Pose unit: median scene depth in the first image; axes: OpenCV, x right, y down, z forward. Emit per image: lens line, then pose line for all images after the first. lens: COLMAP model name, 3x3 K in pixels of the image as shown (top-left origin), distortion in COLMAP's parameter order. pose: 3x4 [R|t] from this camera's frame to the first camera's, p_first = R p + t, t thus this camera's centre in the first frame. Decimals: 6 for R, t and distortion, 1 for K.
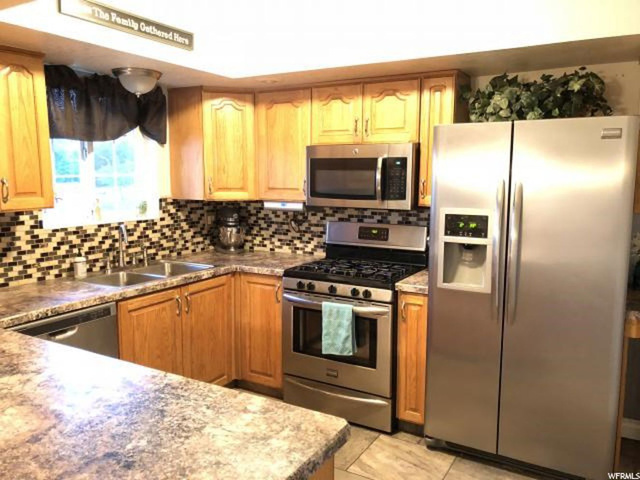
lens RADIAL K [[519.6, 0, 321.8], [0, 519.6, 236.6], [0, 0, 1]] dist [0.010448, 0.010080]
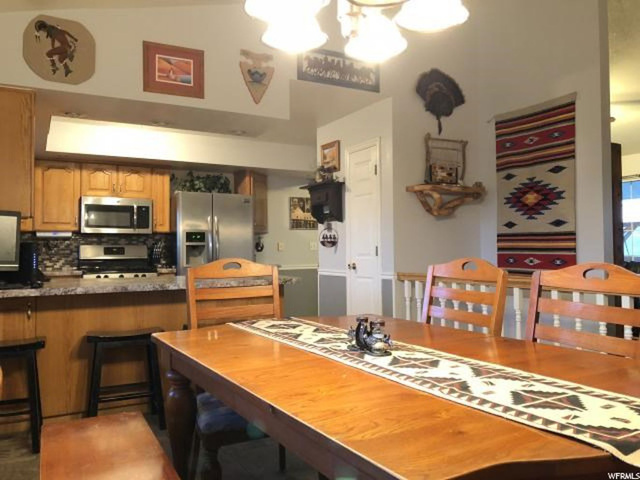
lens RADIAL K [[519.6, 0, 326.5], [0, 519.6, 236.9], [0, 0, 1]] dist [0.010448, 0.010080]
pose [[0.504728, 0.016362, 0.863123, -1.155331], [0.116810, 0.989331, -0.087062, 0.201487], [-0.855339, 0.144764, 0.497432, -0.498482]]
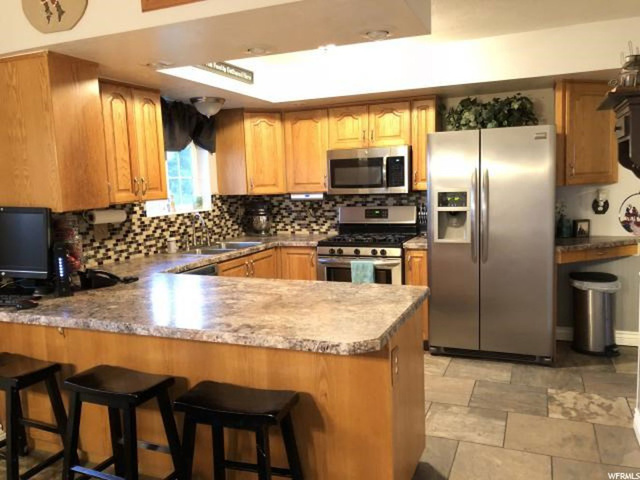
lens RADIAL K [[519.6, 0, 319.4], [0, 519.6, 239.4], [0, 0, 1]] dist [0.010448, 0.010080]
pose [[0.990910, -0.049689, 0.125010, -0.253497], [0.051287, 0.998638, -0.009593, 0.076507], [-0.124363, 0.015917, 0.992109, -0.378268]]
